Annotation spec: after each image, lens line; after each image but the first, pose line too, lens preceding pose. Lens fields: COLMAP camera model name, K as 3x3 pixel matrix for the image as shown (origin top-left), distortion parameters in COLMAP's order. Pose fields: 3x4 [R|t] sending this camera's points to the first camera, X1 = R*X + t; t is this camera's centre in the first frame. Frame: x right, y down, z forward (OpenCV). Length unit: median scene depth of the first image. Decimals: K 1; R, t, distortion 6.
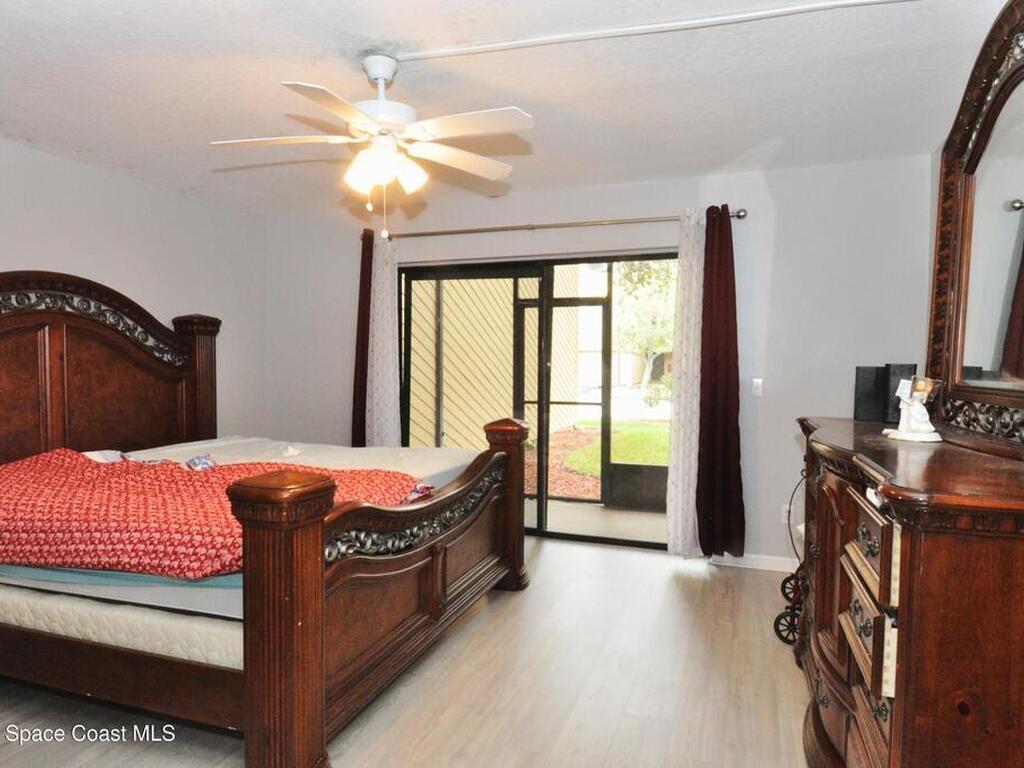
lens RADIAL K [[639.2, 0, 512.0], [0, 639.2, 384.0], [0, 0, 1]] dist [0.004612, -0.000421]
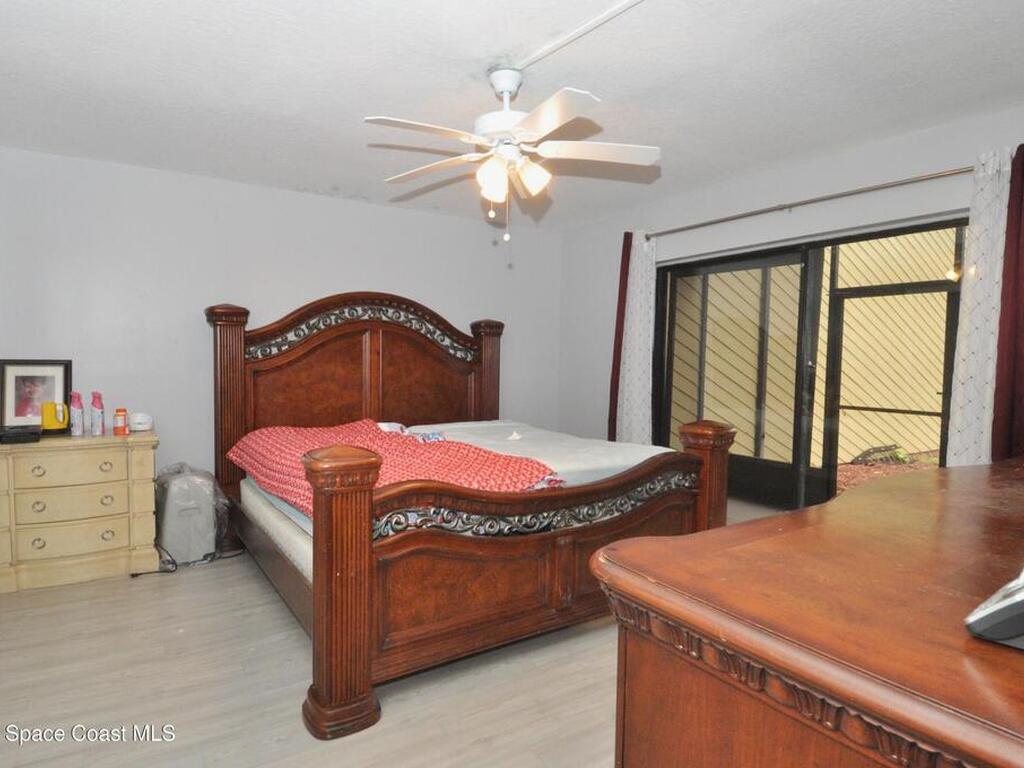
lens RADIAL K [[591.1, 0, 512.0], [0, 591.1, 384.0], [0, 0, 1]] dist [0.005095, 0.000108]
pose [[0.796816, 0.032494, -0.603348, 0.276502], [-0.031036, 0.999436, 0.012838, -0.001165], [0.603425, 0.008496, 0.797375, 0.148358]]
